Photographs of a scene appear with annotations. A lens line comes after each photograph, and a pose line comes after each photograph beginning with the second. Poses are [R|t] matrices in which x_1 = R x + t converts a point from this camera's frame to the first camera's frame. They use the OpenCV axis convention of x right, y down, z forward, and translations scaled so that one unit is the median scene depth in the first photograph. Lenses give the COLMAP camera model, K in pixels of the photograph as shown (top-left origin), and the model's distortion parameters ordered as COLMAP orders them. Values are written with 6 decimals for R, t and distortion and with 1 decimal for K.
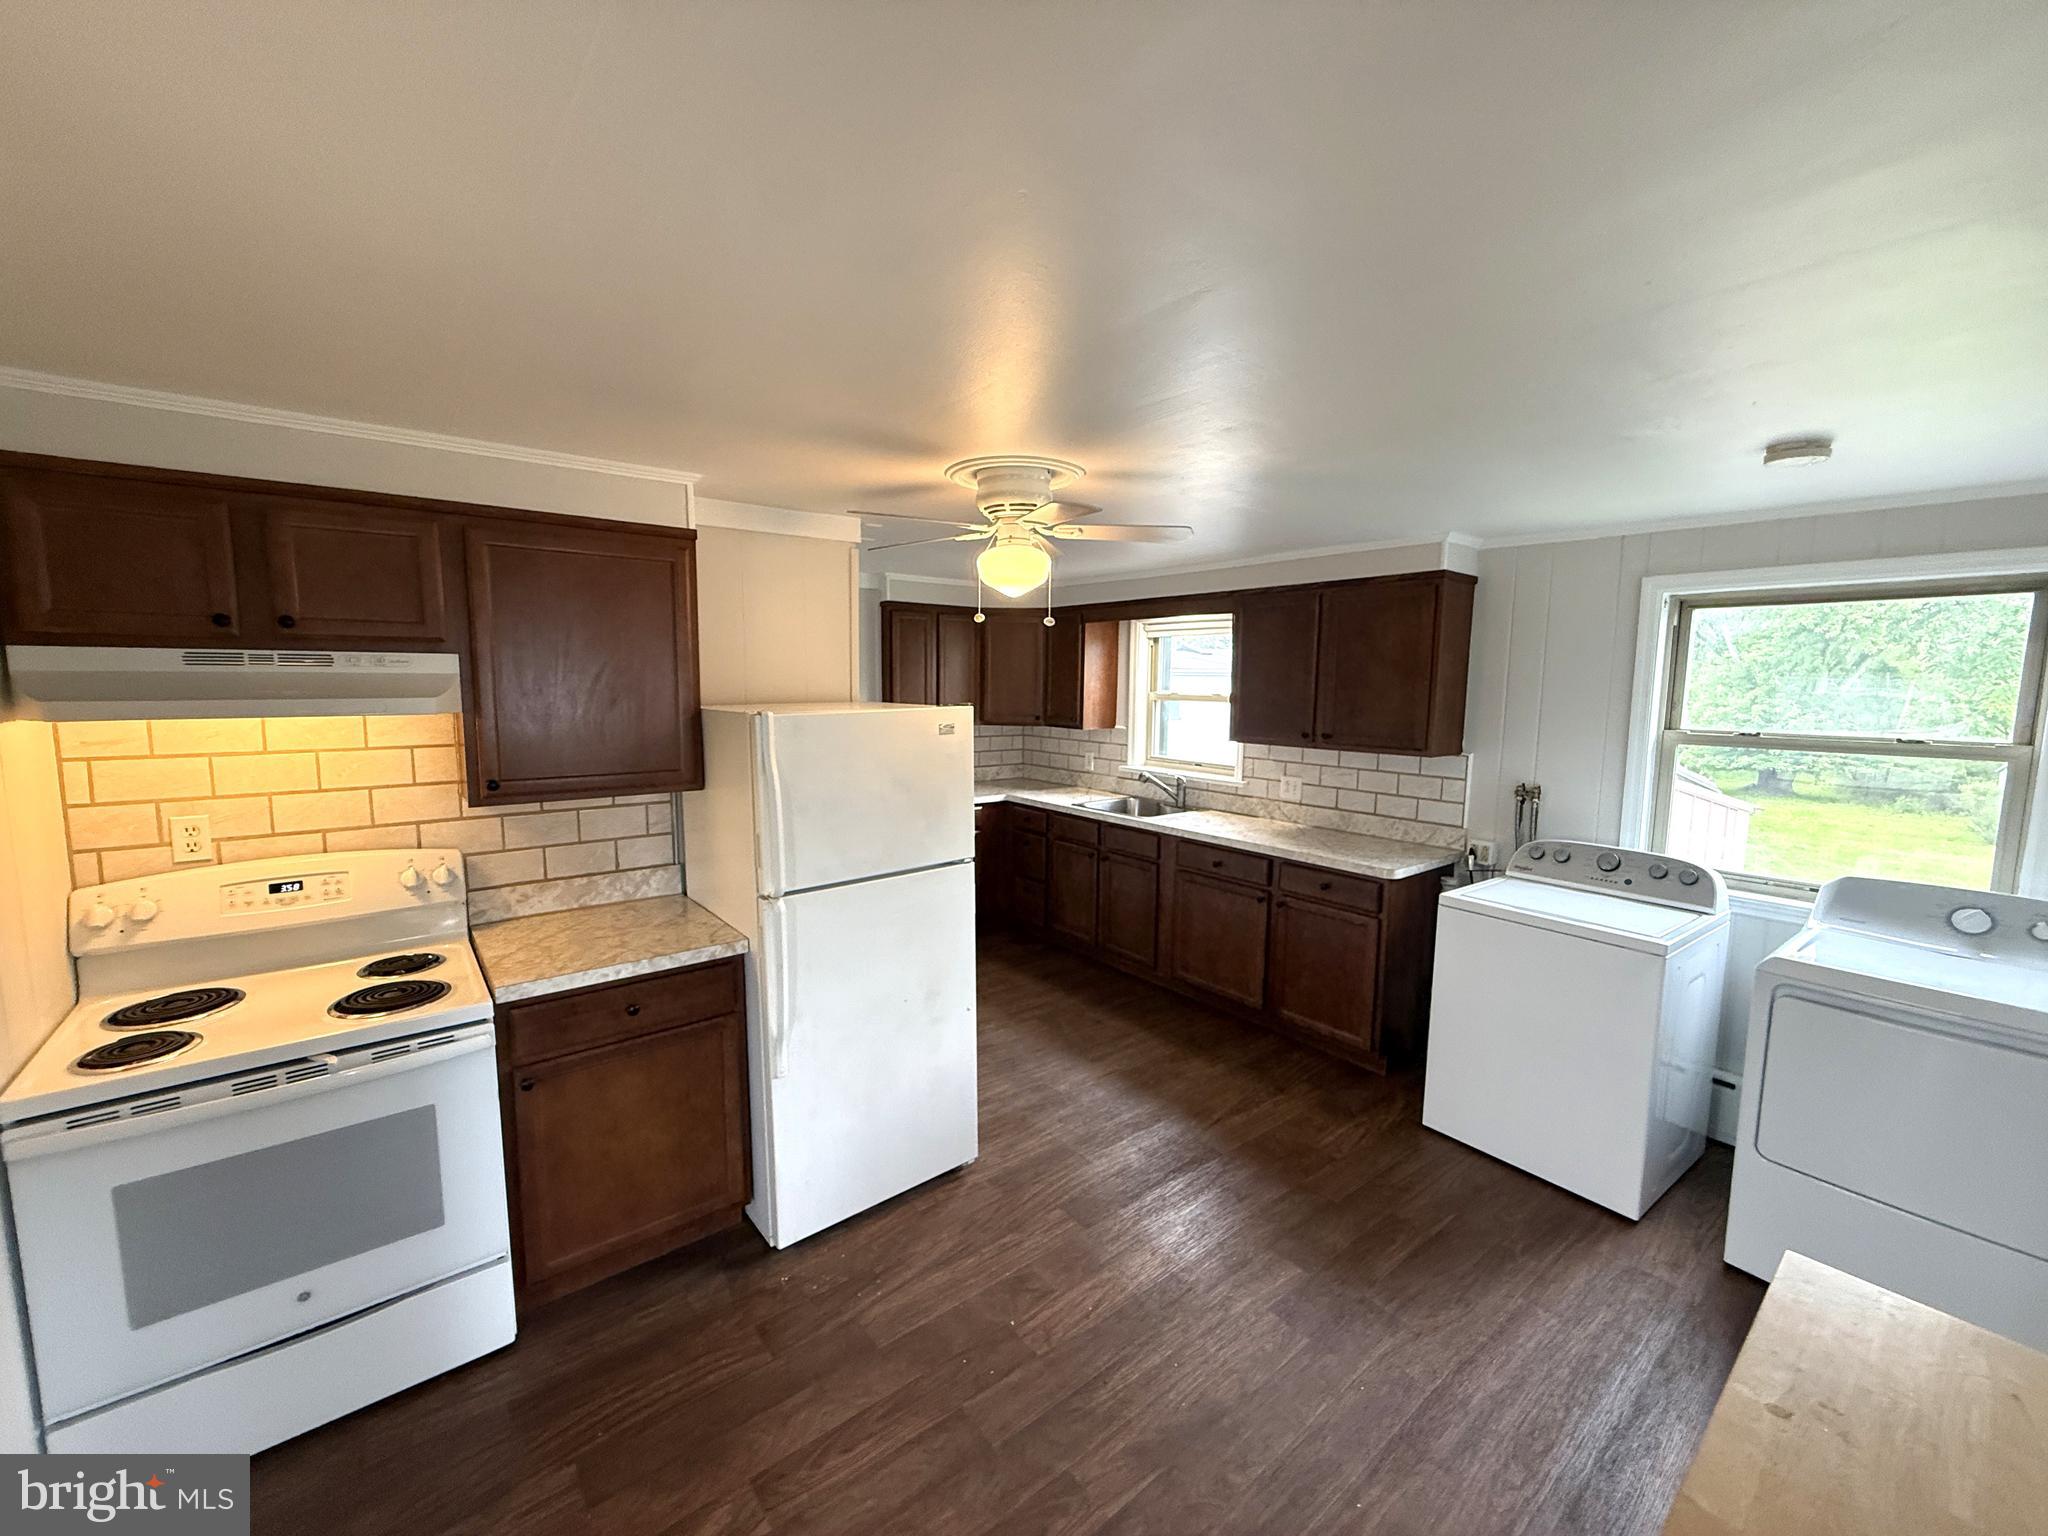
lens RADIAL K [[819.8, 0, 1016.4], [0, 819.8, 770.7], [0, 0, 1]] dist [0.001058, 0.000112]
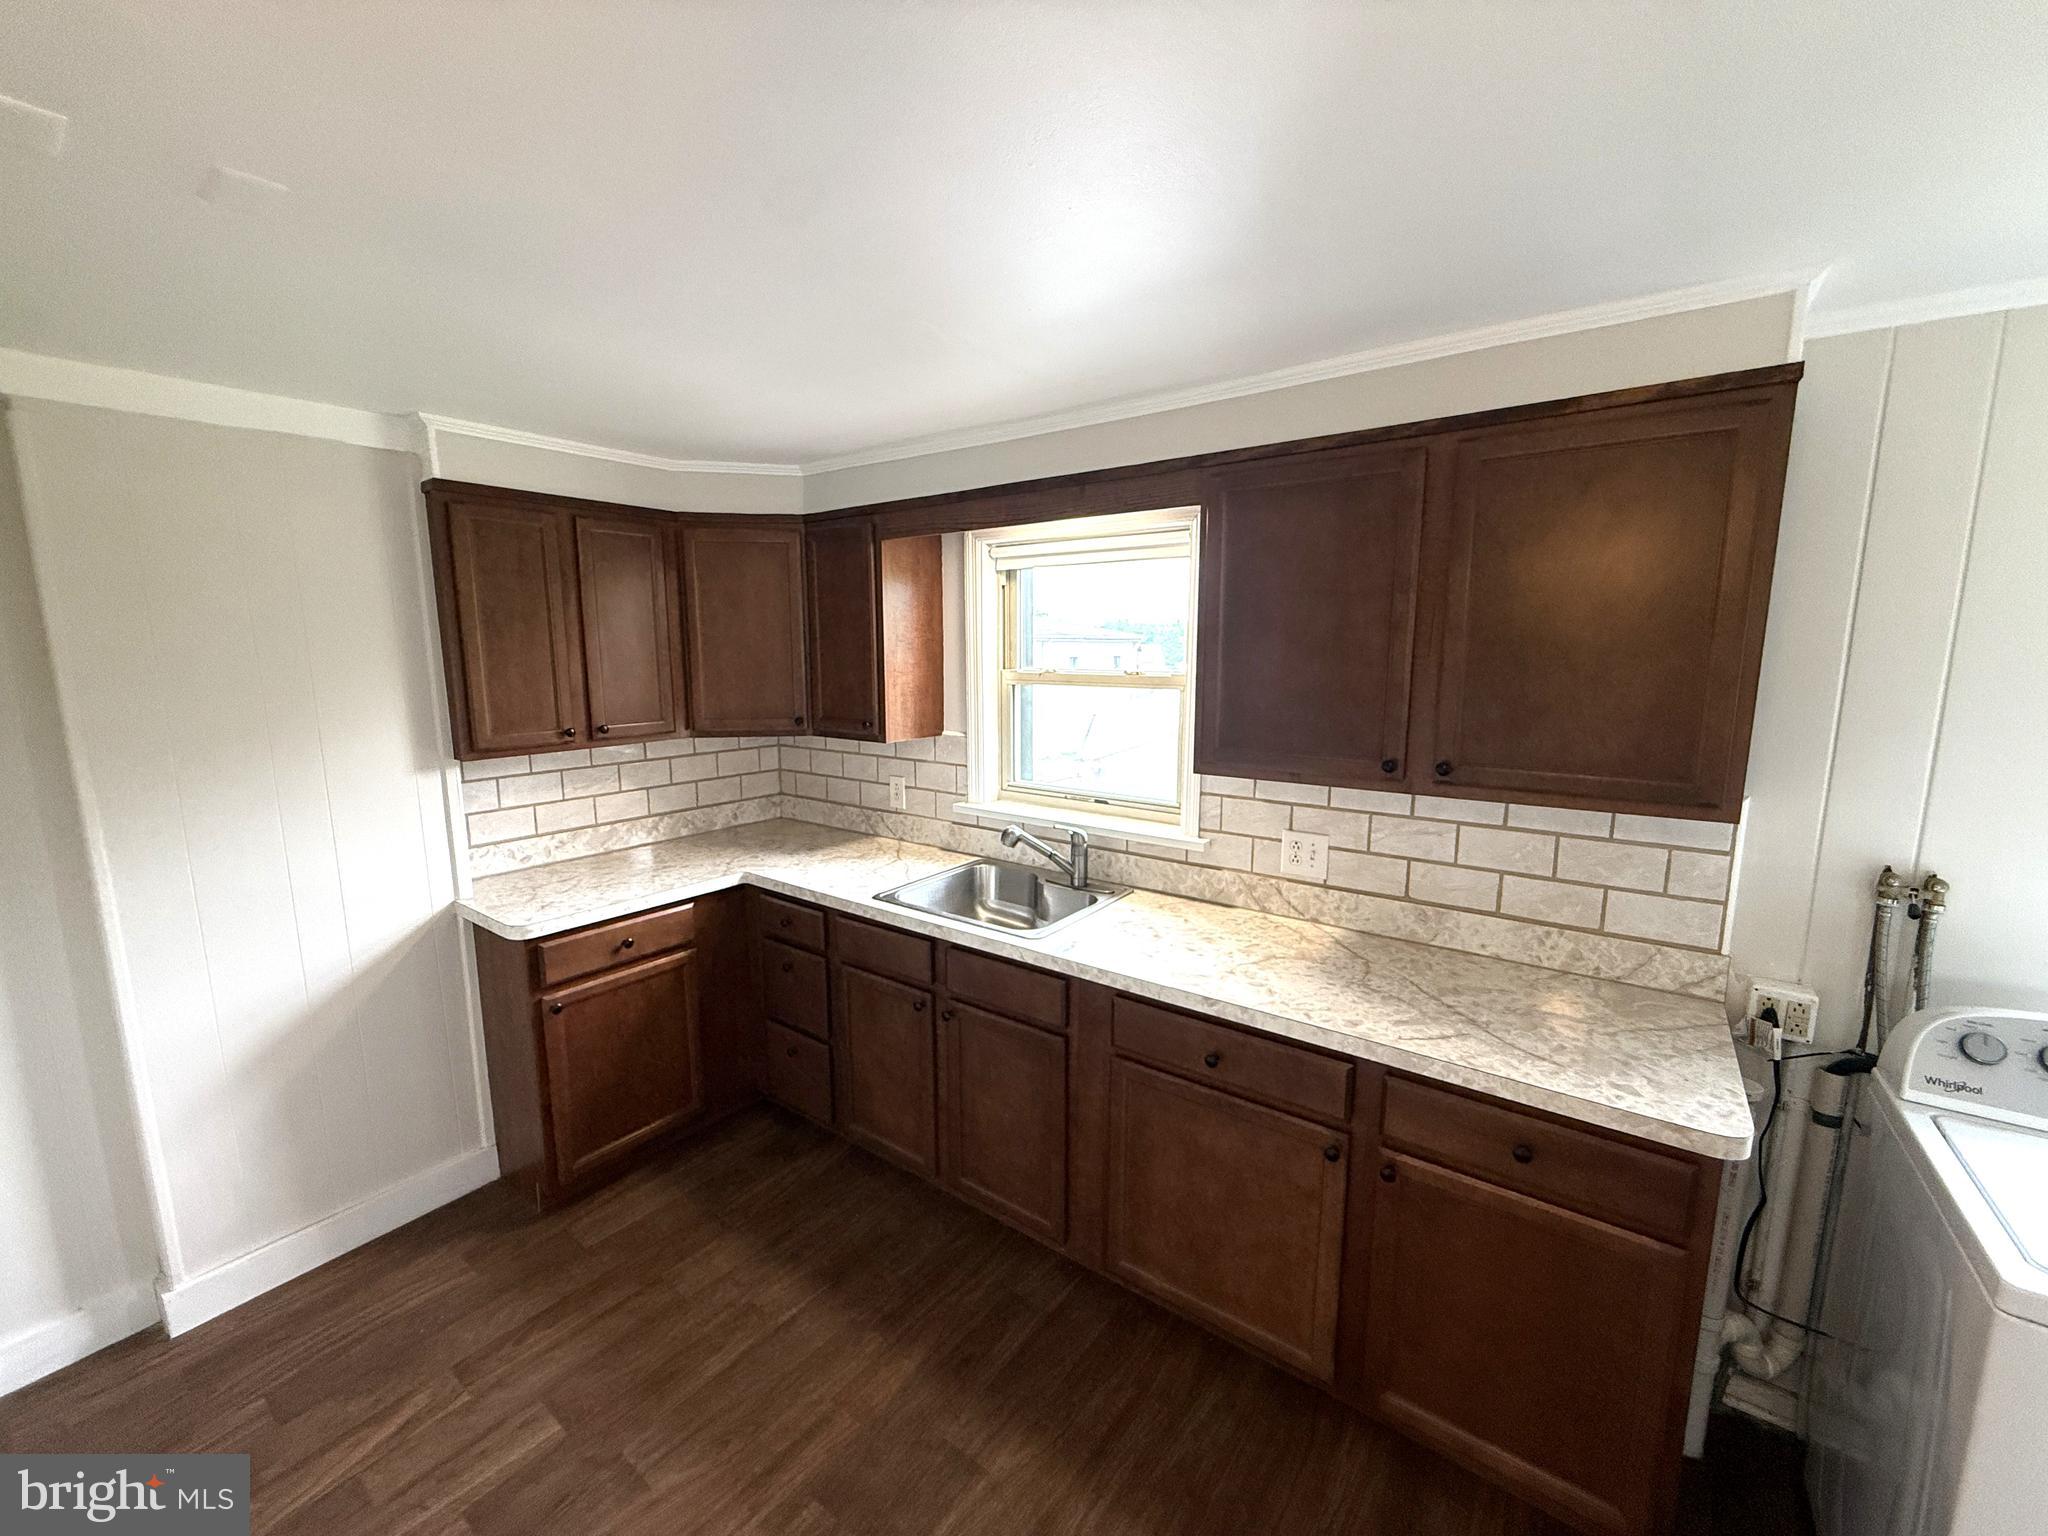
lens RADIAL K [[819.8, 0, 1016.4], [0, 819.8, 770.7], [0, 0, 1]] dist [0.001058, 0.000112]
pose [[0.965915, -0.052587, 0.253463, 0.033054], [0.042499, 0.998077, 0.045117, -0.064742], [-0.255348, -0.032807, 0.966292, 0.567359]]
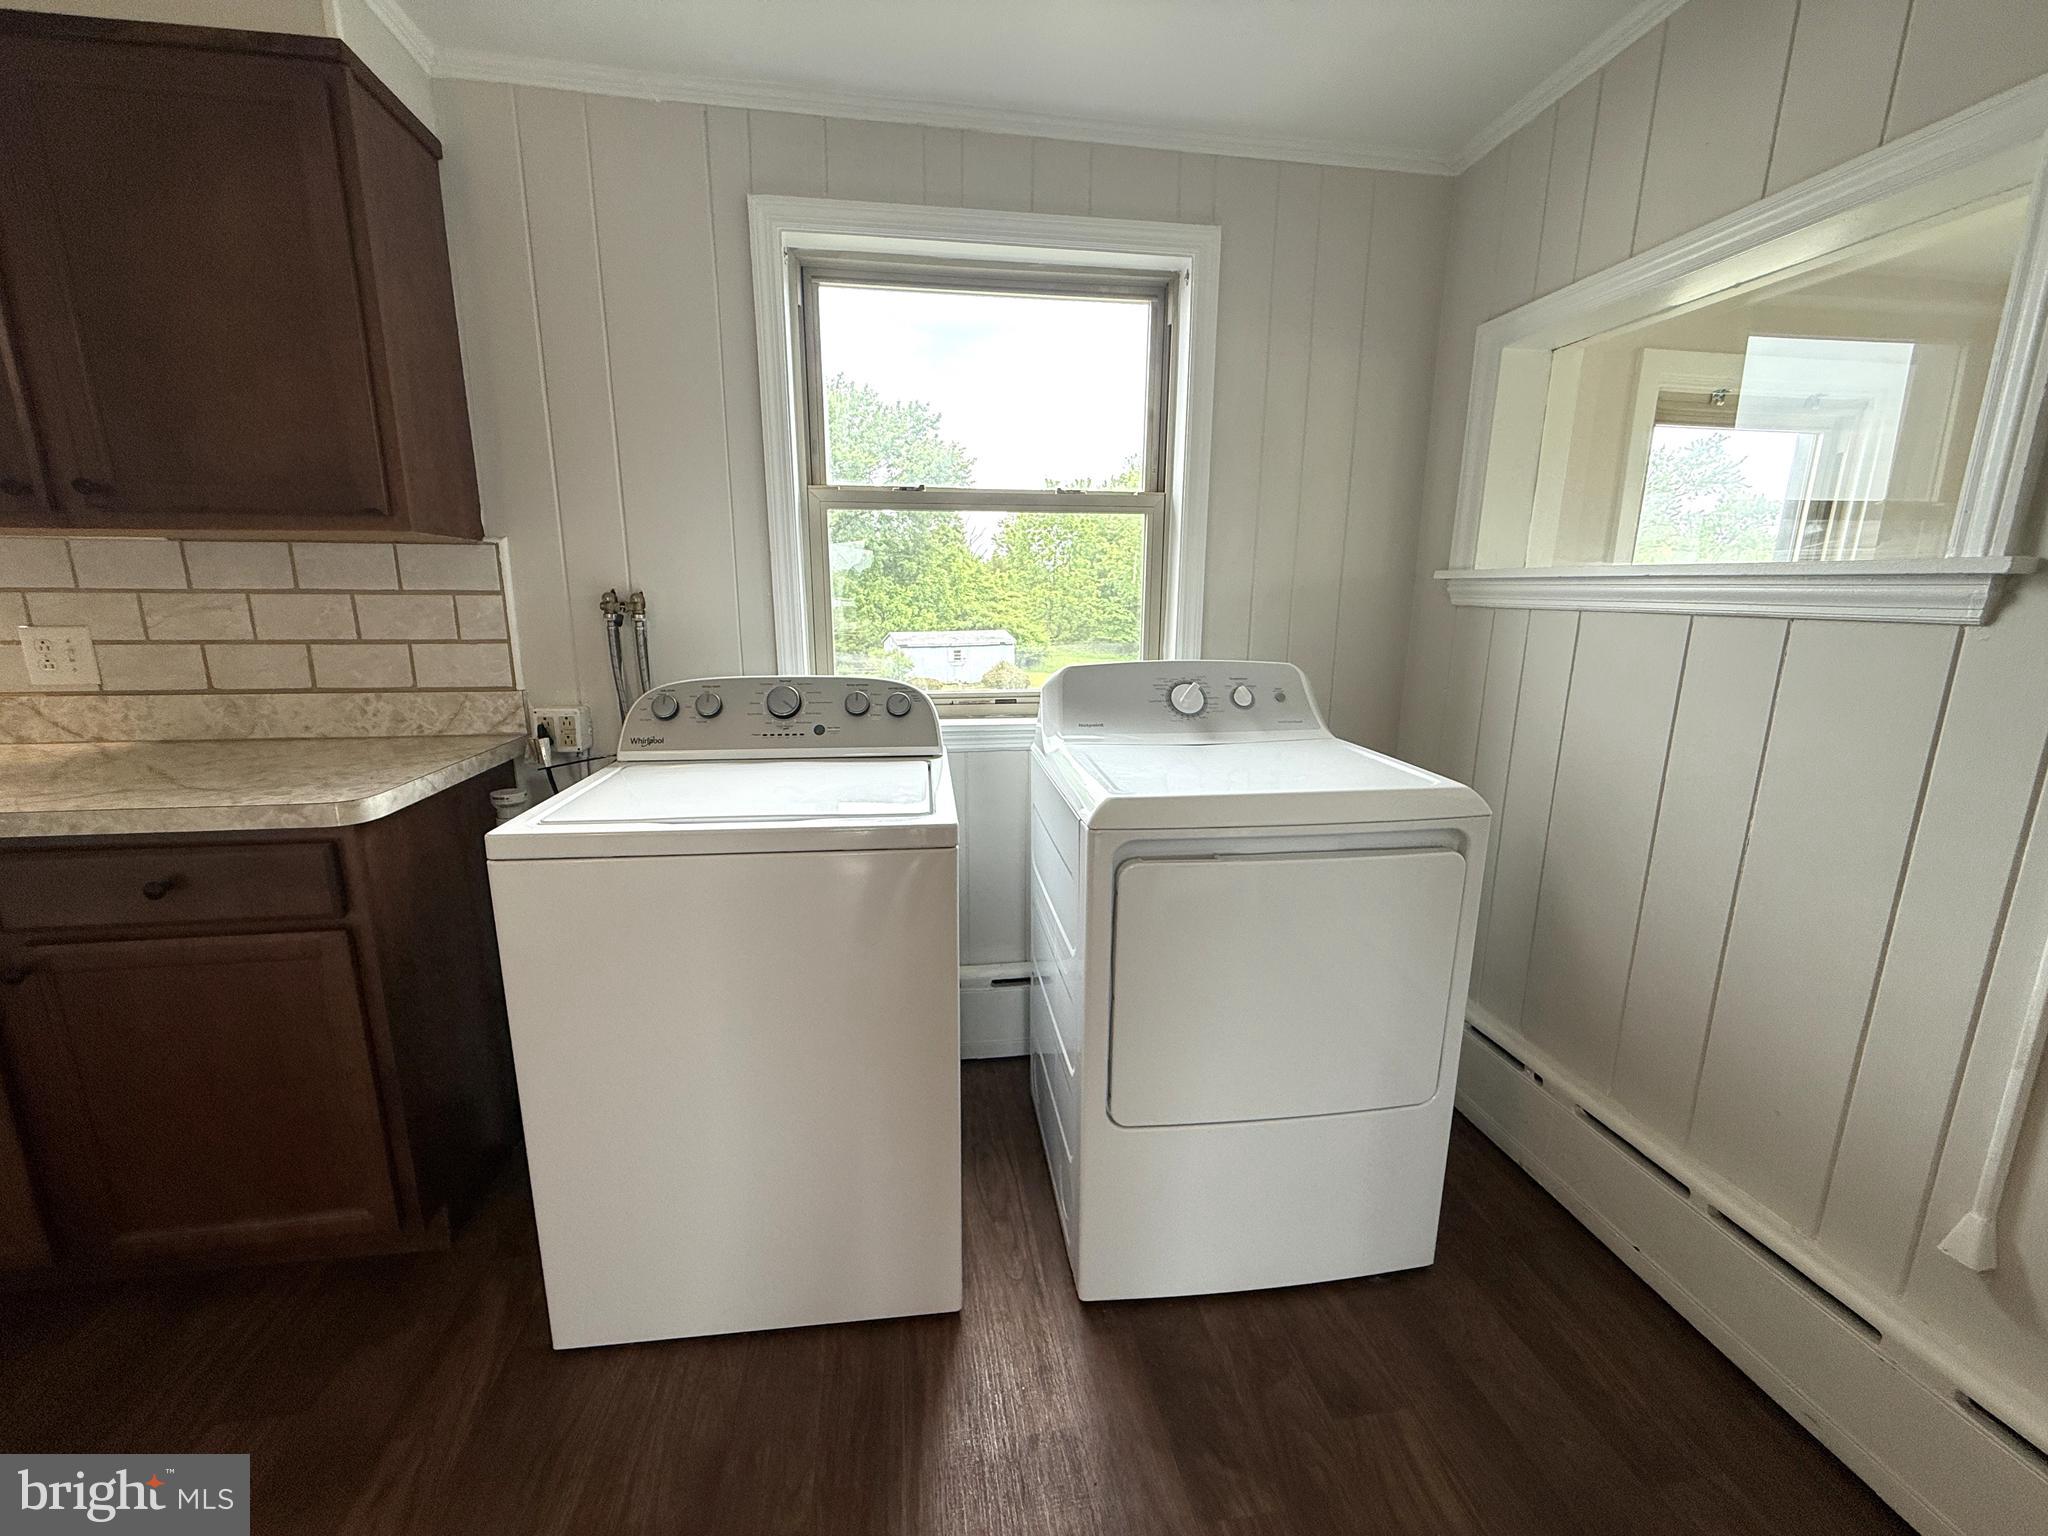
lens RADIAL K [[819.8, 0, 1016.4], [0, 819.8, 770.7], [0, 0, 1]] dist [0.001058, 0.000112]
pose [[0.495960, -0.193730, 0.846459, 0.224381], [0.099993, 0.981052, 0.165946, 0.057353], [-0.862569, 0.002337, 0.505934, 0.413169]]
